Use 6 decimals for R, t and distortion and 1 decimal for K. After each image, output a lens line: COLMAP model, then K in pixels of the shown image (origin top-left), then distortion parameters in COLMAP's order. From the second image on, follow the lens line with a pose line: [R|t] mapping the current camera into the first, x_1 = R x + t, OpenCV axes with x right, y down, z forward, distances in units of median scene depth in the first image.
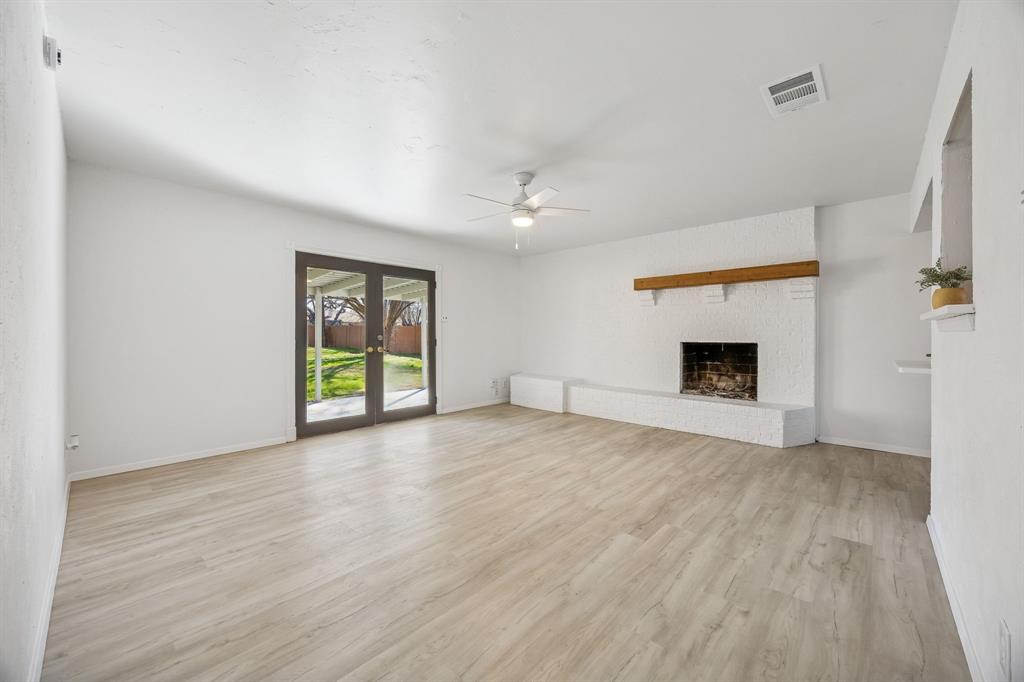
lens RADIAL K [[400.2, 0, 515.1], [0, 400.2, 337.3], [0, 0, 1]] dist [-0.000763, 0.000026]
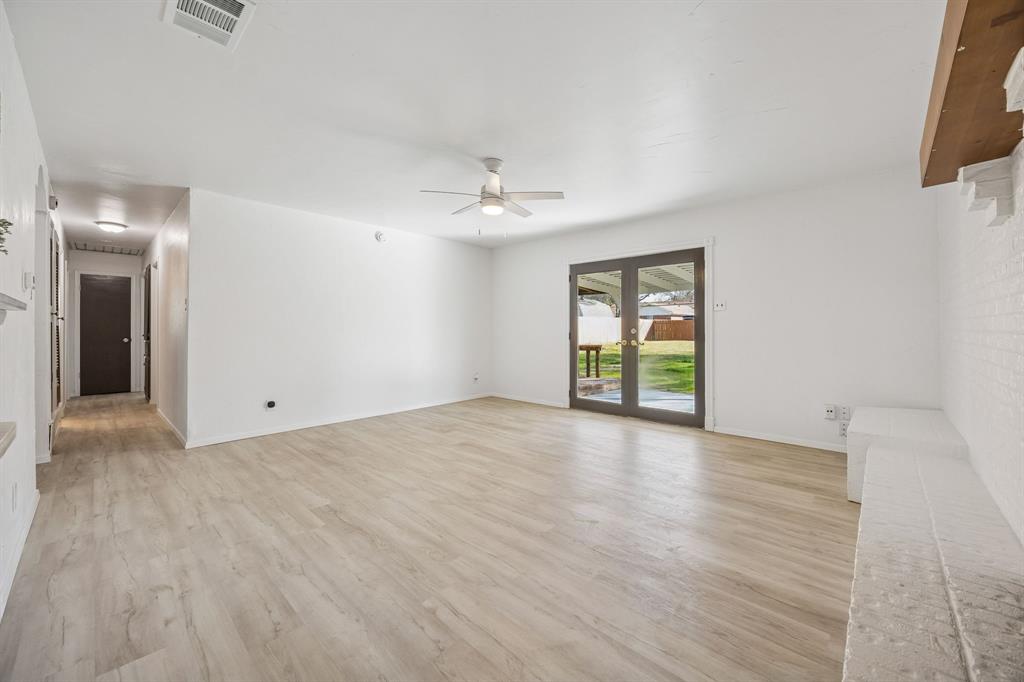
lens RADIAL K [[393.9, 0, 514.9], [0, 393.9, 329.0], [0, 0, 1]] dist [-0.002302, -0.000364]
pose [[-0.014069, 0.001766, -0.999899, 0.673665], [-0.003112, 0.999994, 0.001810, -0.004676], [0.999896, 0.003137, -0.014063, 0.749471]]
